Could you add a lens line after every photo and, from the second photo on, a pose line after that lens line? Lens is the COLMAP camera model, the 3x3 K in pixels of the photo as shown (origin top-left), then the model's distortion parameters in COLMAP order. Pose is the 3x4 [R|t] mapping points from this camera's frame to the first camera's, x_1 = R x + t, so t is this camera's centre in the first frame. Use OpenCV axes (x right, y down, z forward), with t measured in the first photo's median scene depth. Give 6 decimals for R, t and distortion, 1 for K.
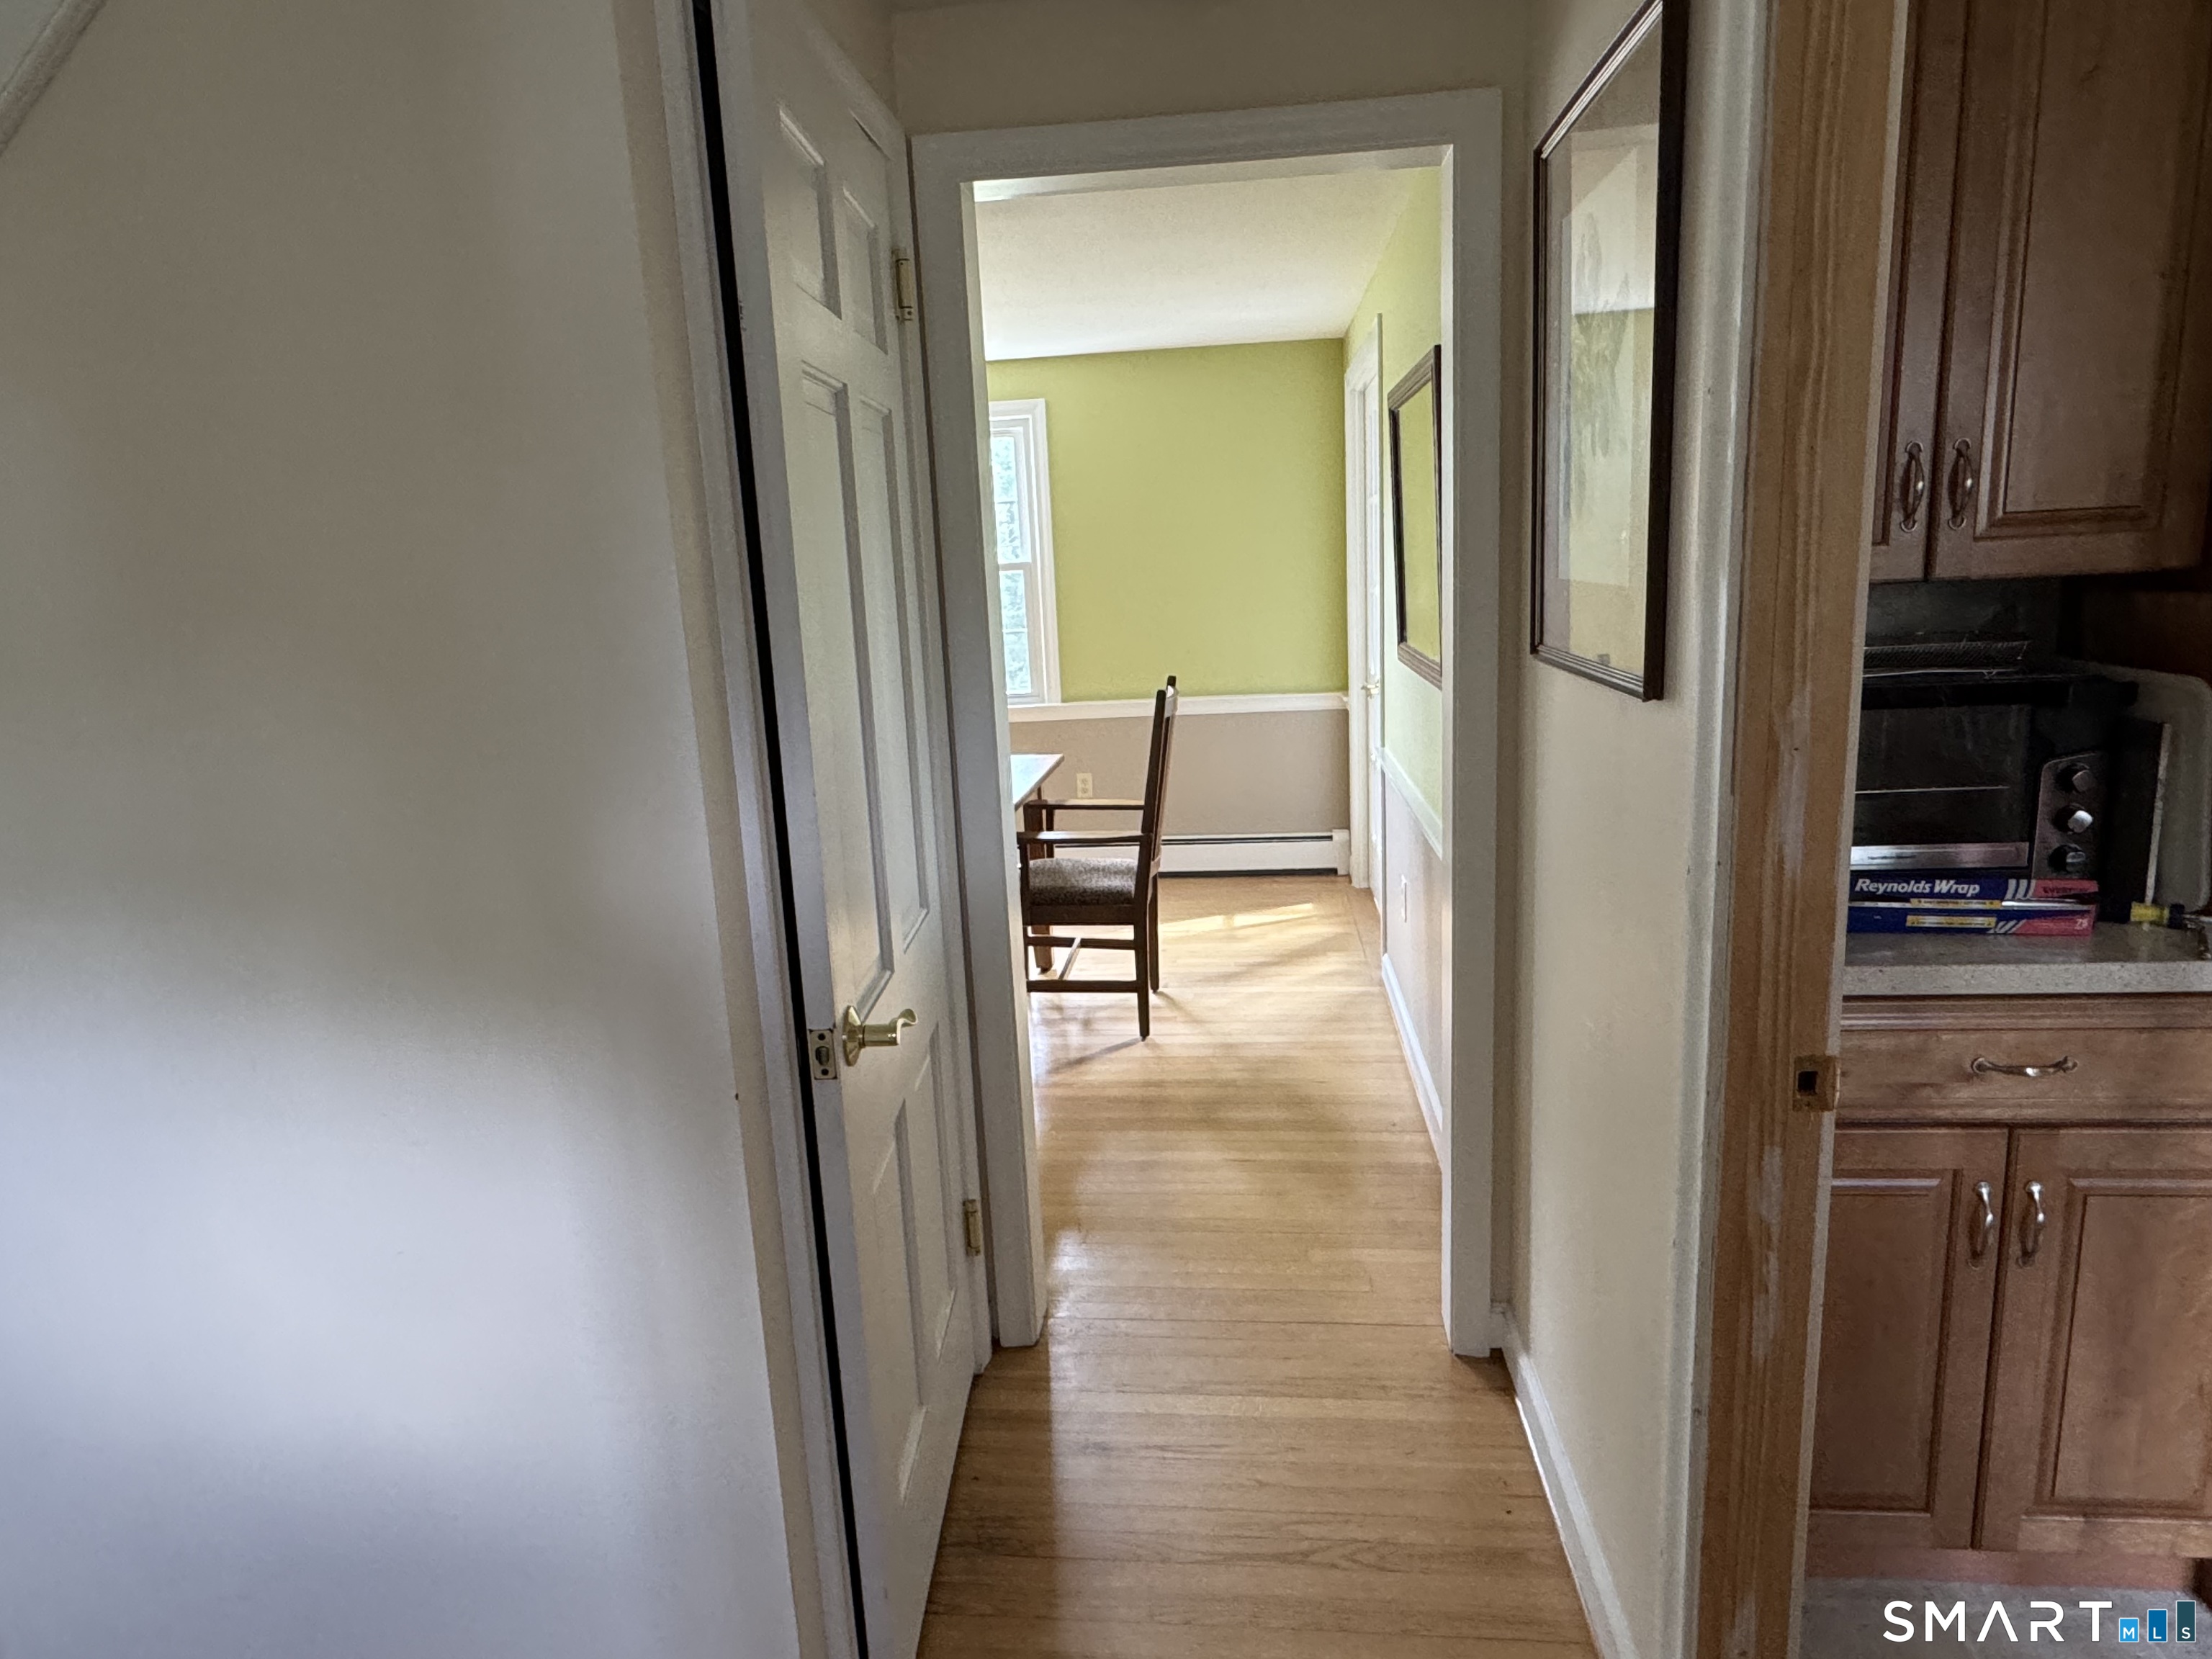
lens RADIAL K [[1326.4, 0, 1106.0], [0, 1326.4, 829.5], [0, 0, 1]] dist [0.002573, 0.000078]
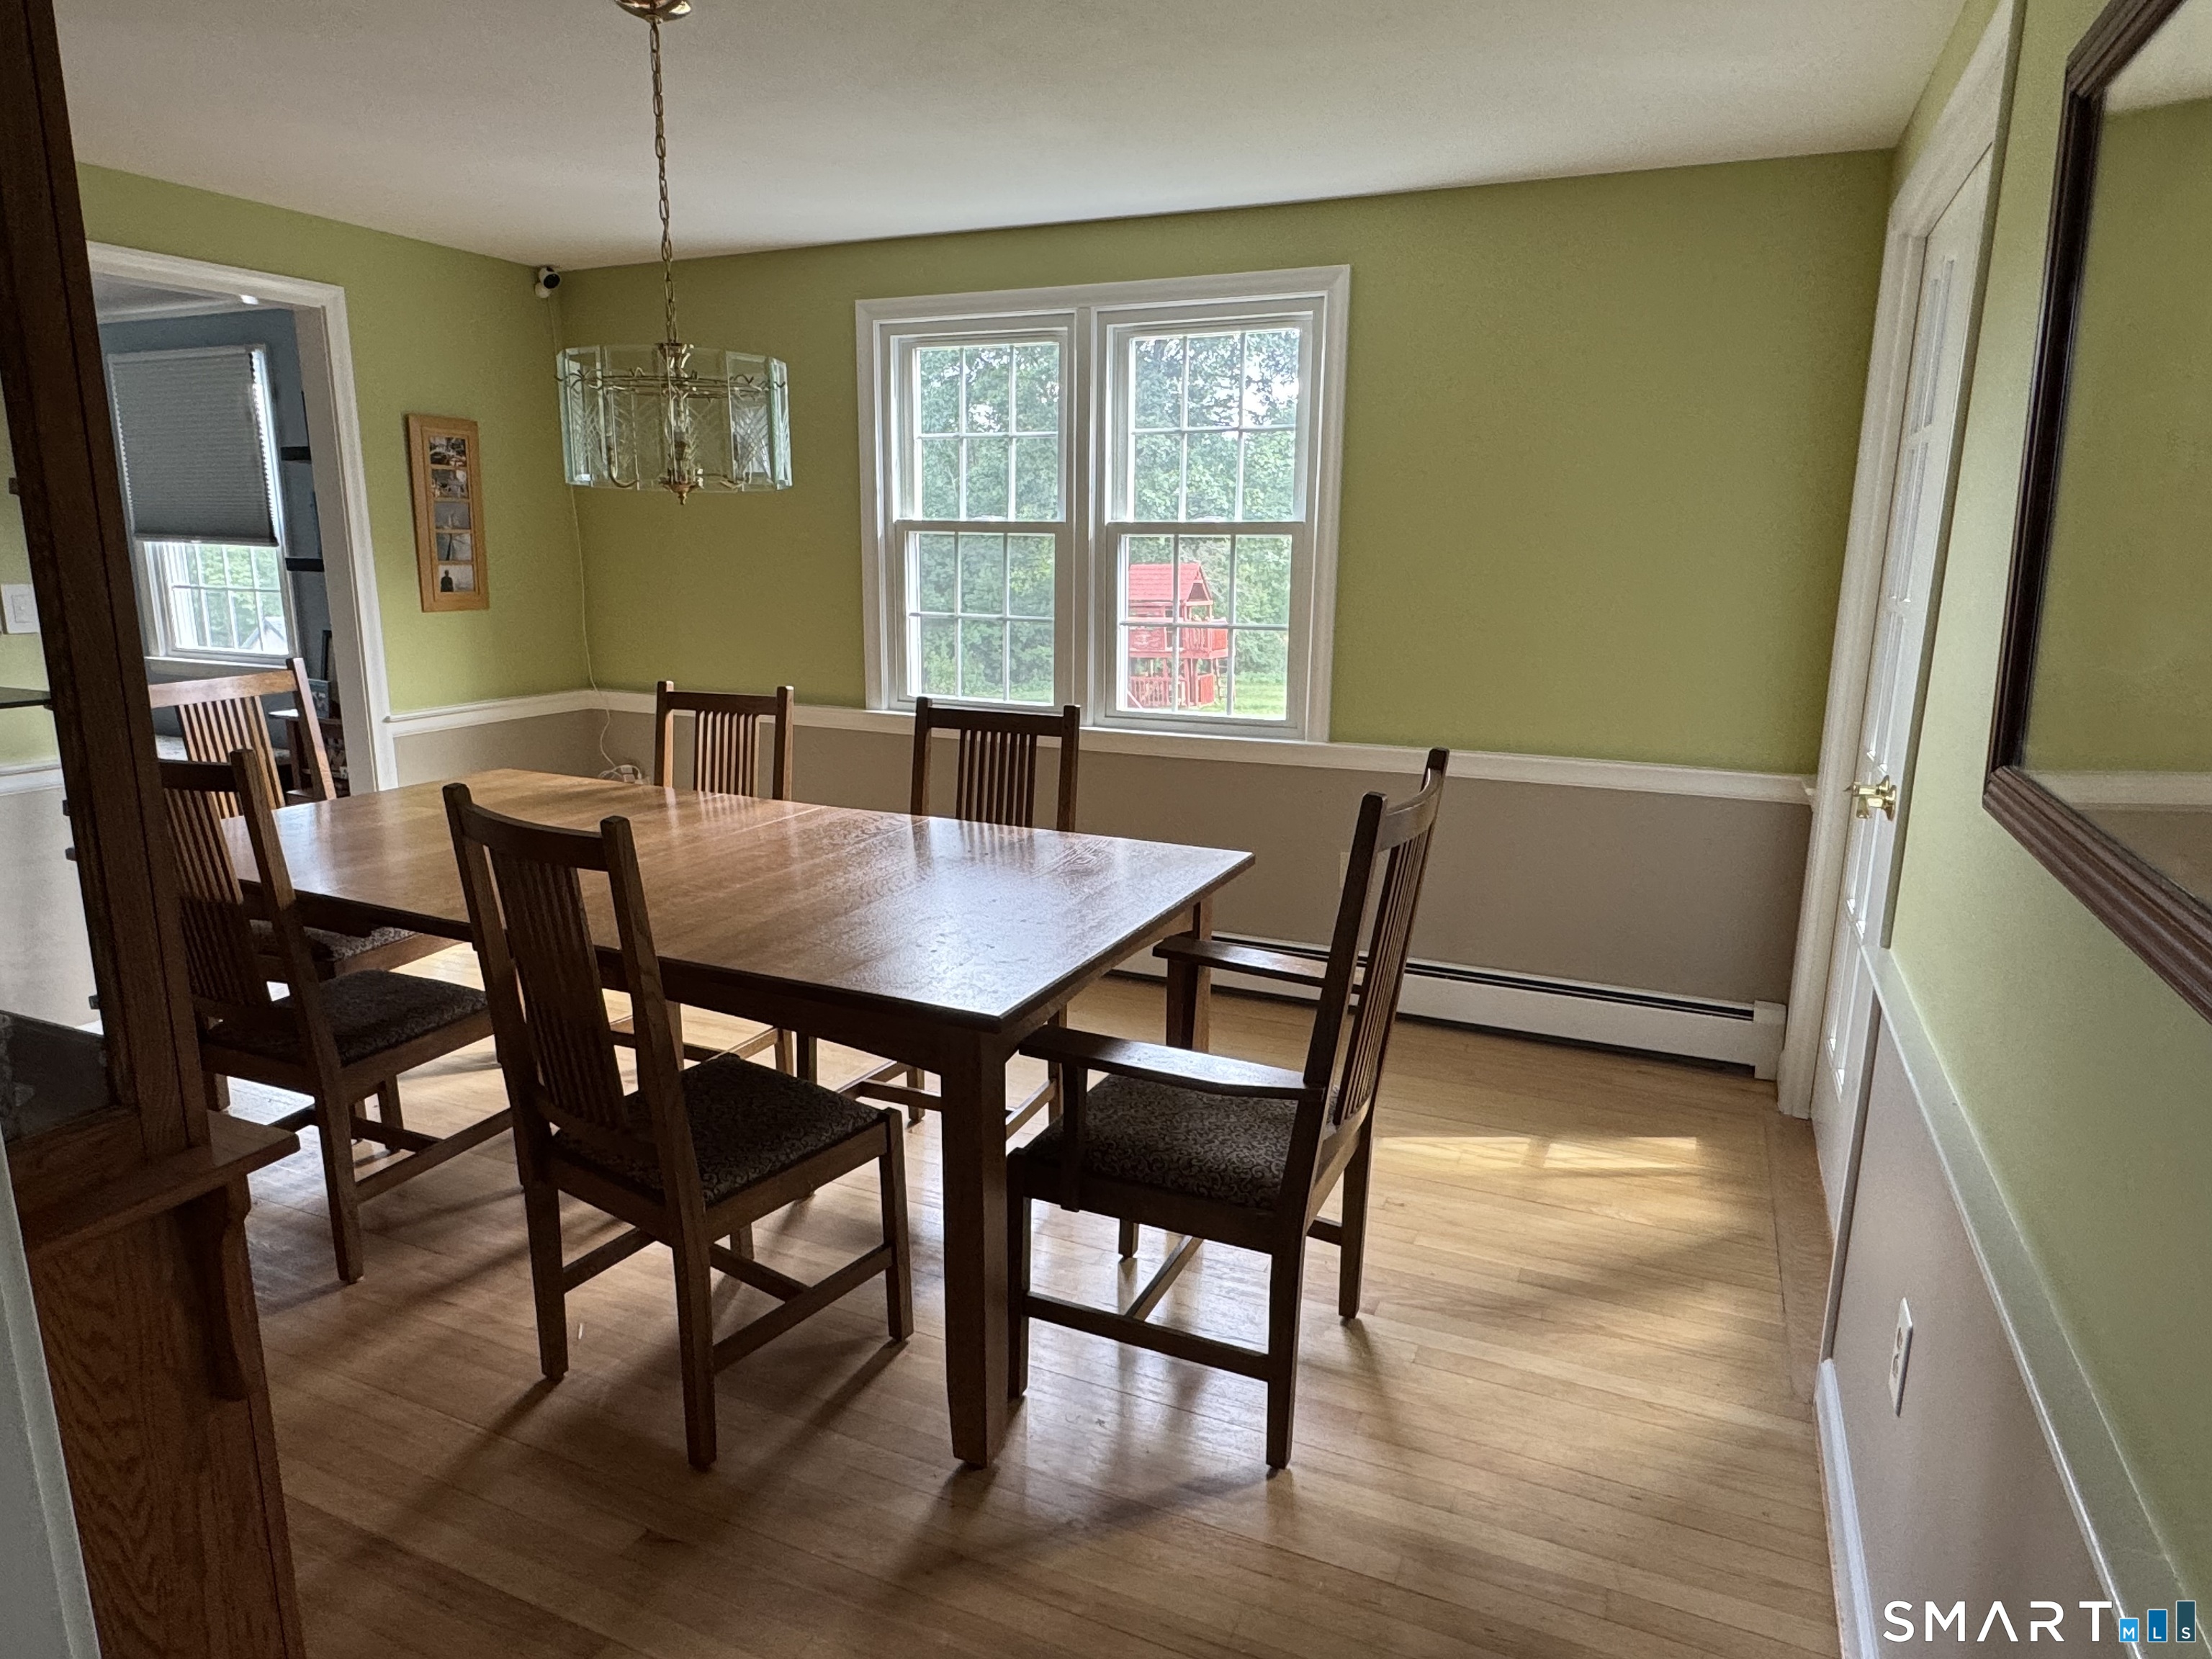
lens RADIAL K [[1326.4, 0, 1106.0], [0, 1326.4, 829.5], [0, 0, 1]] dist [0.002573, 0.000078]
pose [[0.948885, 0.122653, -0.290815, 0.081150], [-0.116874, 0.992449, 0.037229, -0.089872], [0.293185, -0.001337, 0.956055, 0.482068]]
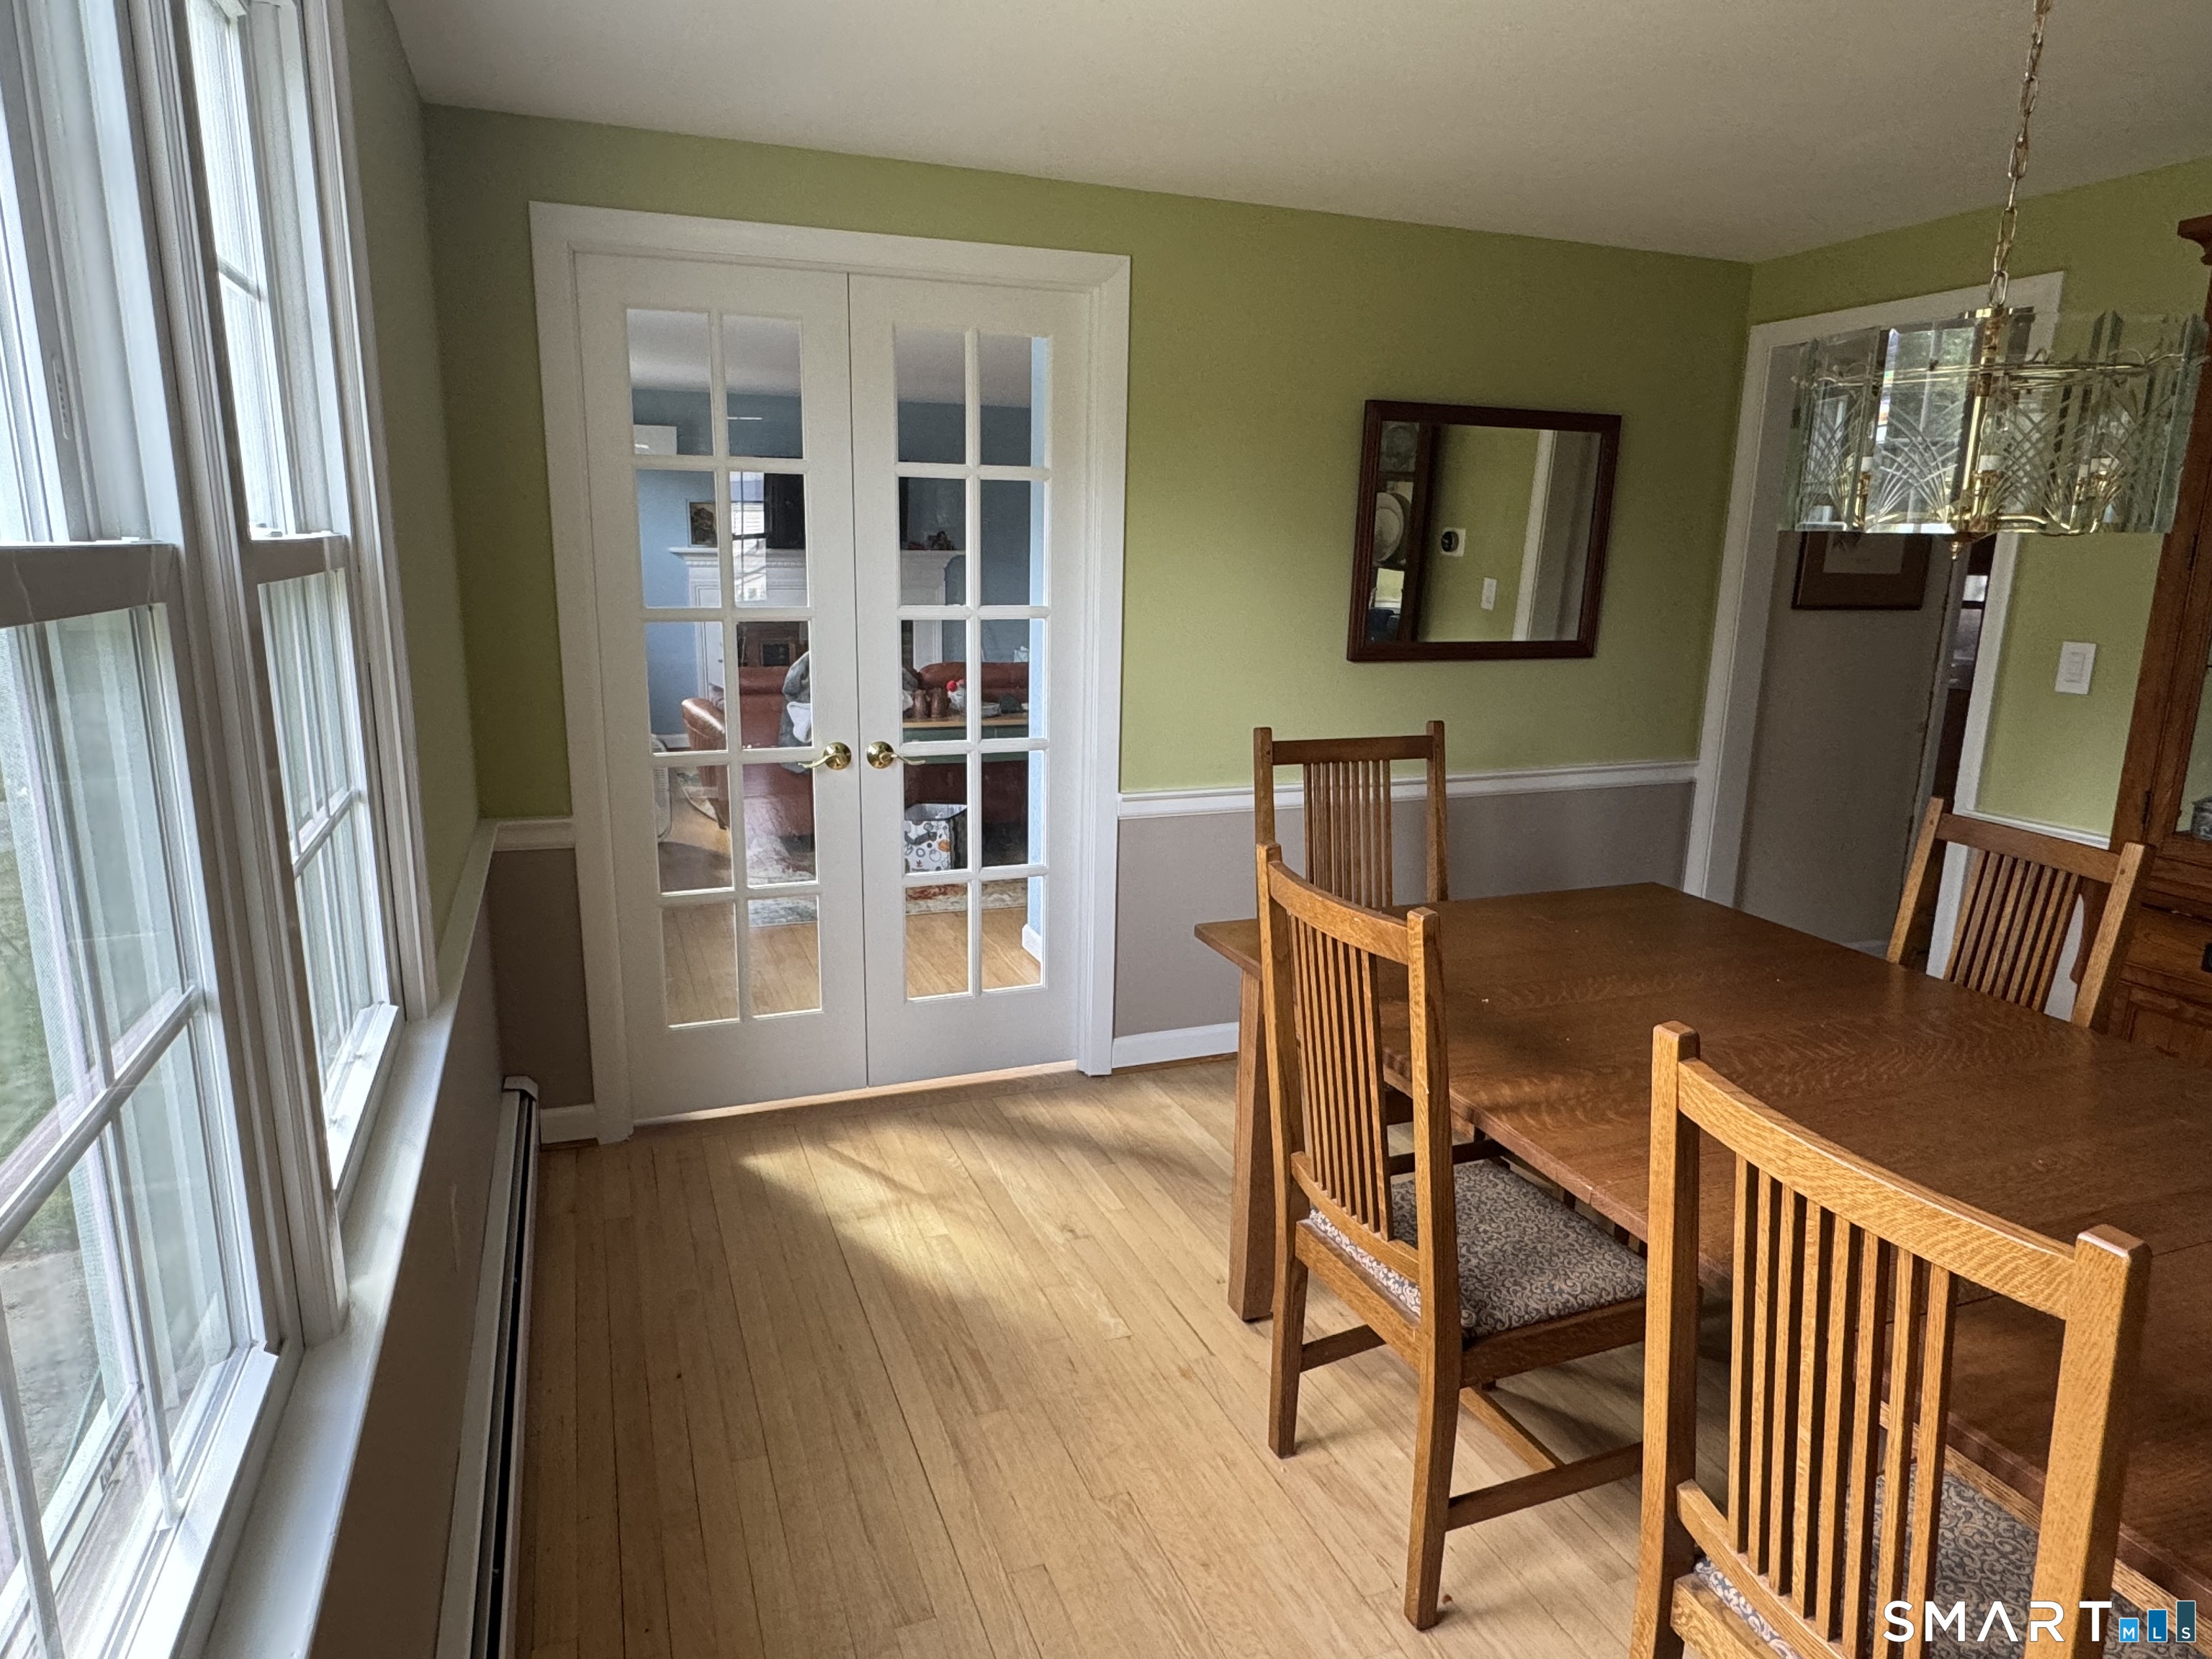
lens RADIAL K [[1326.4, 0, 1106.0], [0, 1326.4, 829.5], [0, 0, 1]] dist [0.002573, 0.000078]
pose [[-0.459812, -0.150805, 0.875117, -0.507826], [0.183785, 0.947977, 0.259927, -0.254690], [-0.868790, 0.280351, -0.408176, 1.367111]]
